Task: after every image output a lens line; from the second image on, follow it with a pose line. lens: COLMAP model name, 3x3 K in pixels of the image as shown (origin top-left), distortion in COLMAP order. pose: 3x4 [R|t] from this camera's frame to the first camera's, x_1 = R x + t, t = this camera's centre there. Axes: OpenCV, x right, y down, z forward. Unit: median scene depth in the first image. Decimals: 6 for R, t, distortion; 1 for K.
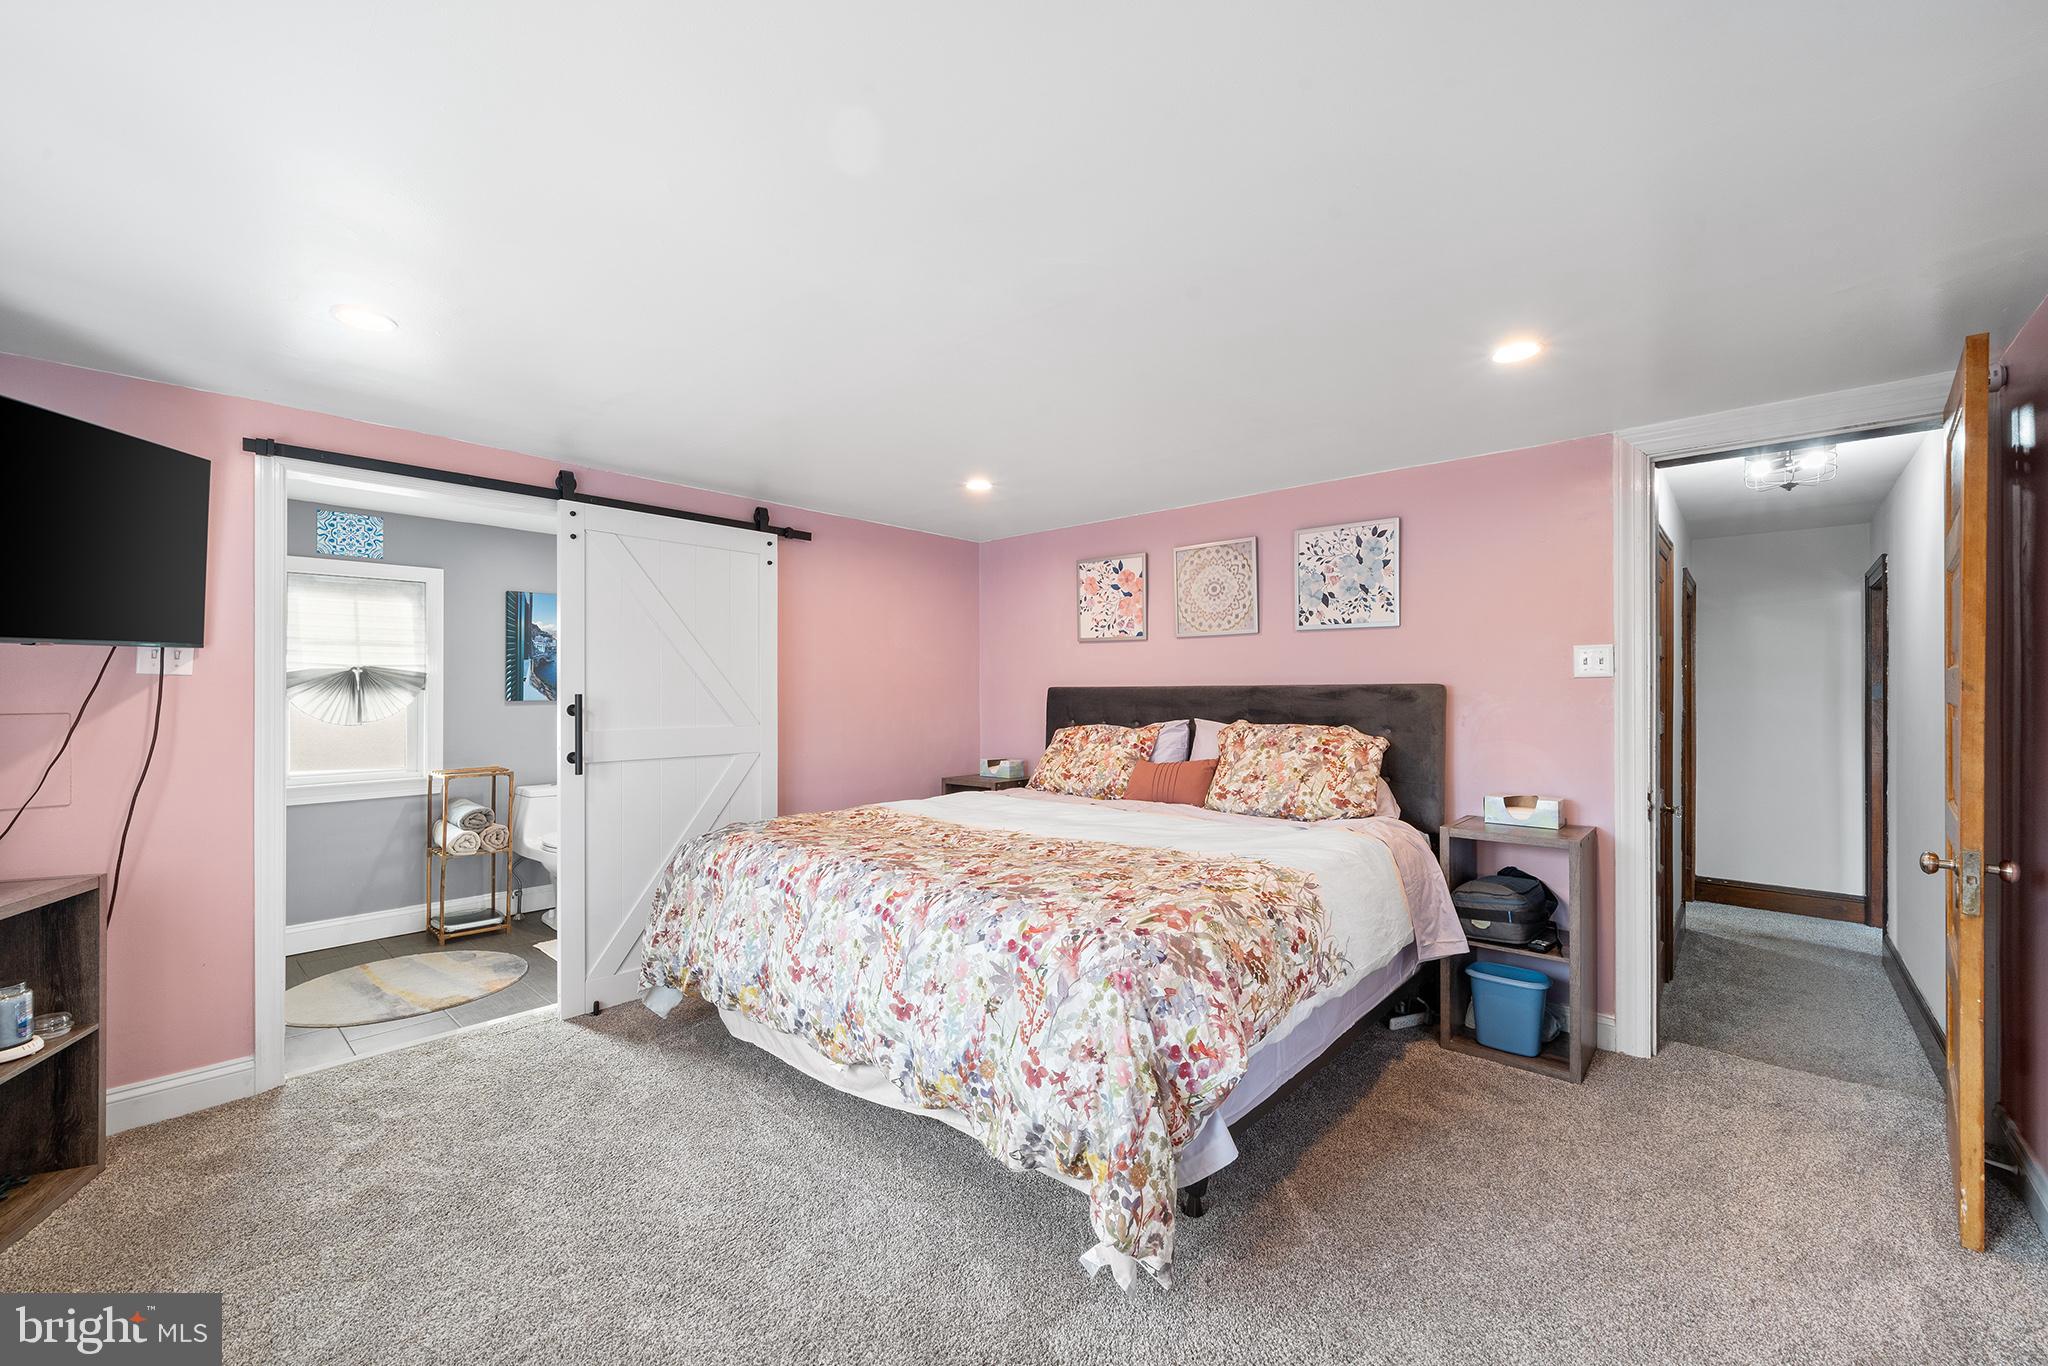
lens RADIAL K [[814.3, 0, 1017.0], [0, 814.3, 688.5], [0, 0, 1]] dist [-0.001497, -0.000093]
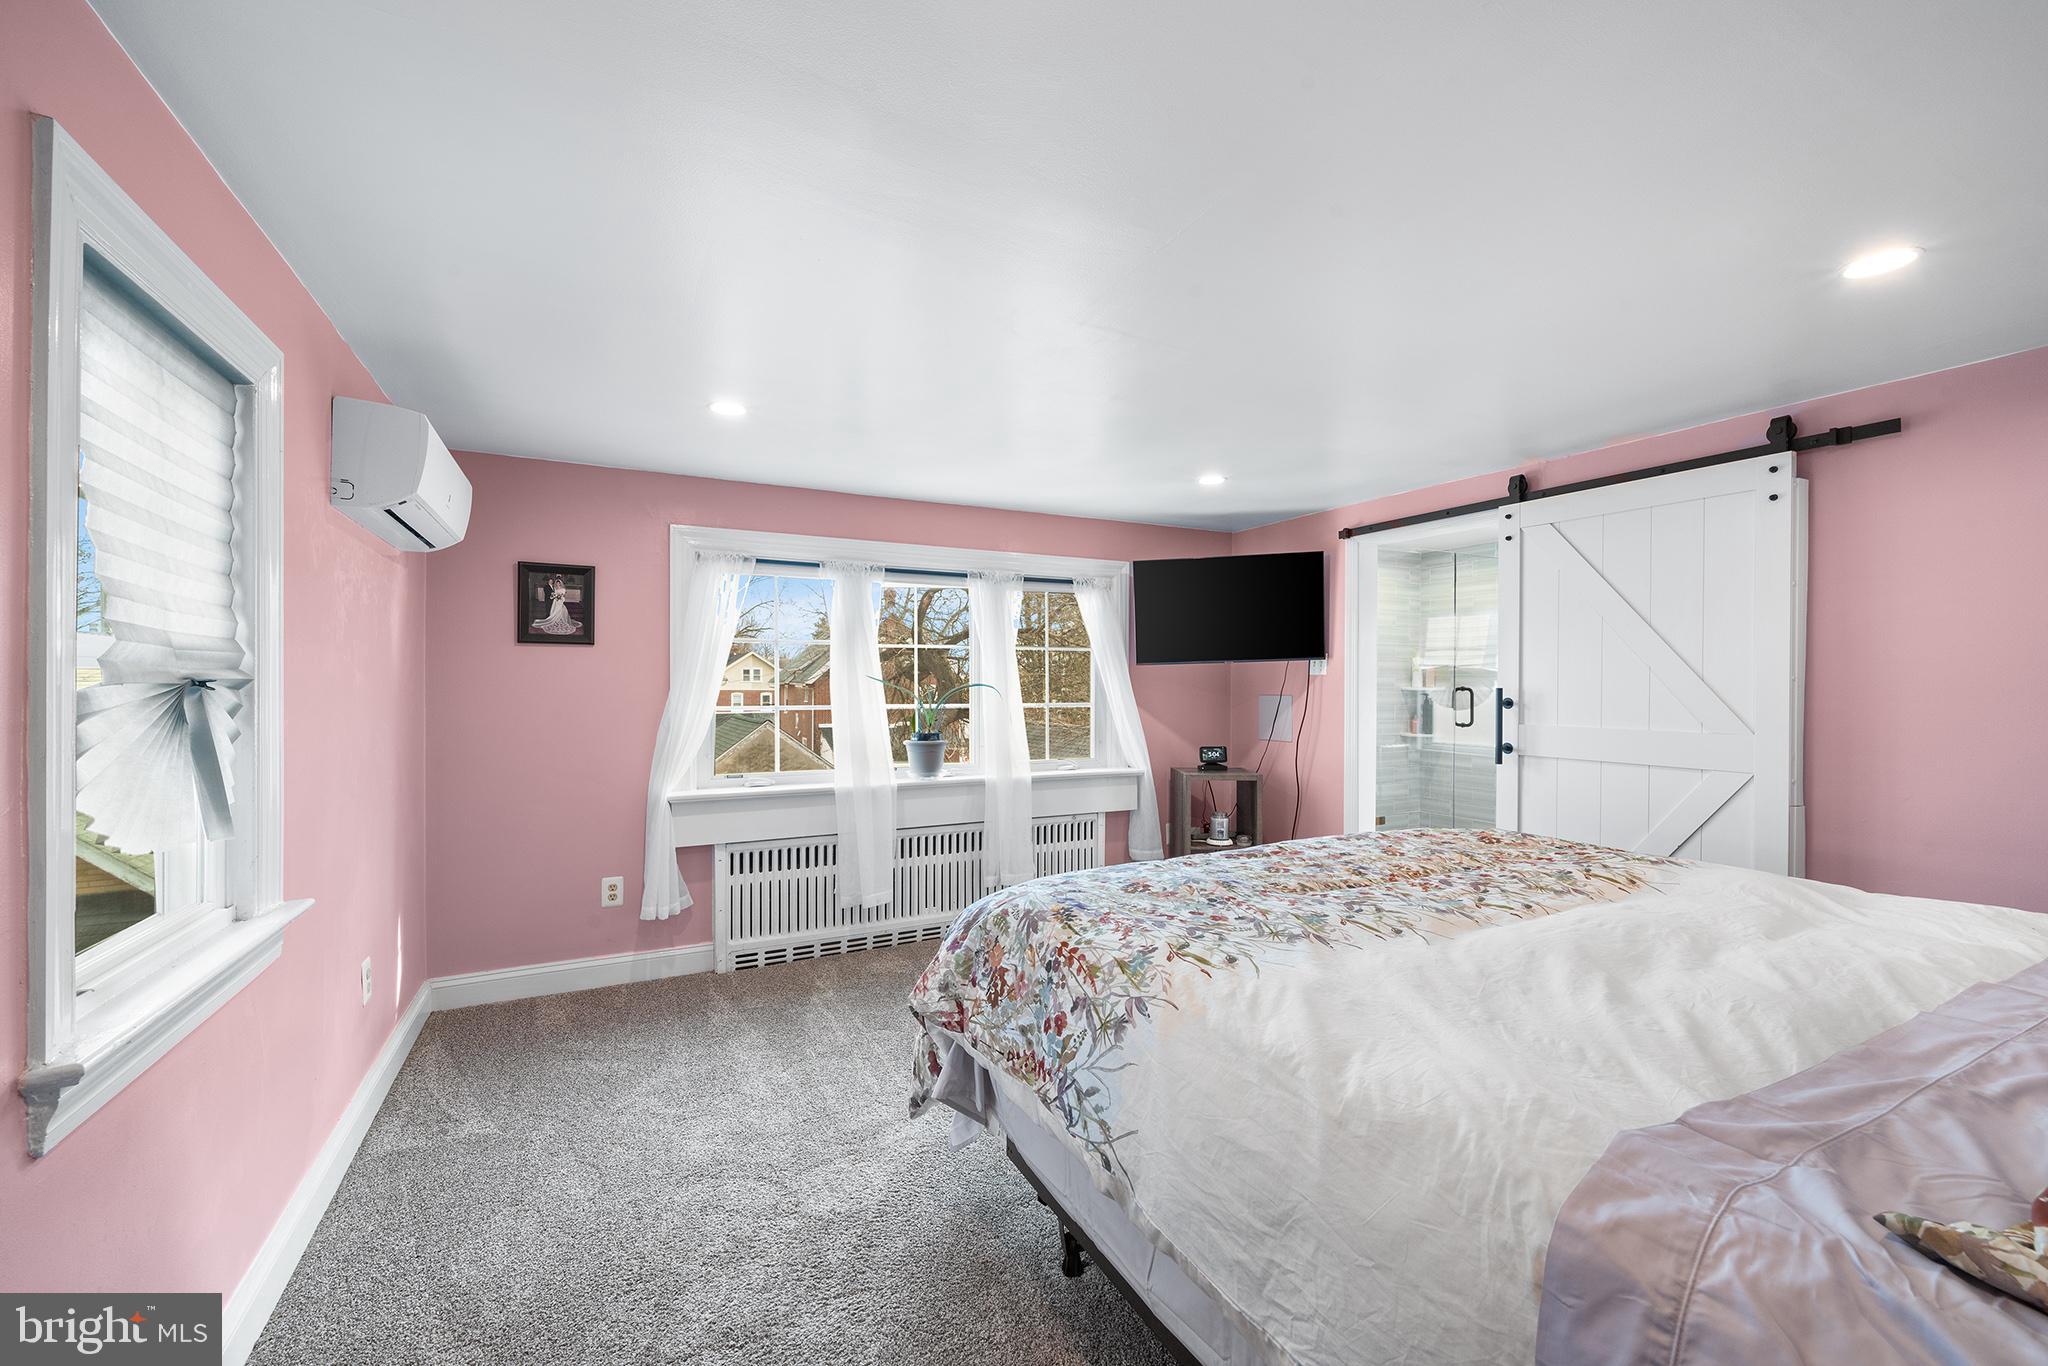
lens RADIAL K [[800.2, 0, 1024.0], [0, 800.2, 683.0], [0, 0, 1]] dist [-0.000274, -0.000035]
pose [[-0.338994, 0.002663, -0.940785, 0.752884], [0.004272, 0.999990, 0.001291, -0.002944], [0.940779, -0.003582, -0.339002, 0.881504]]
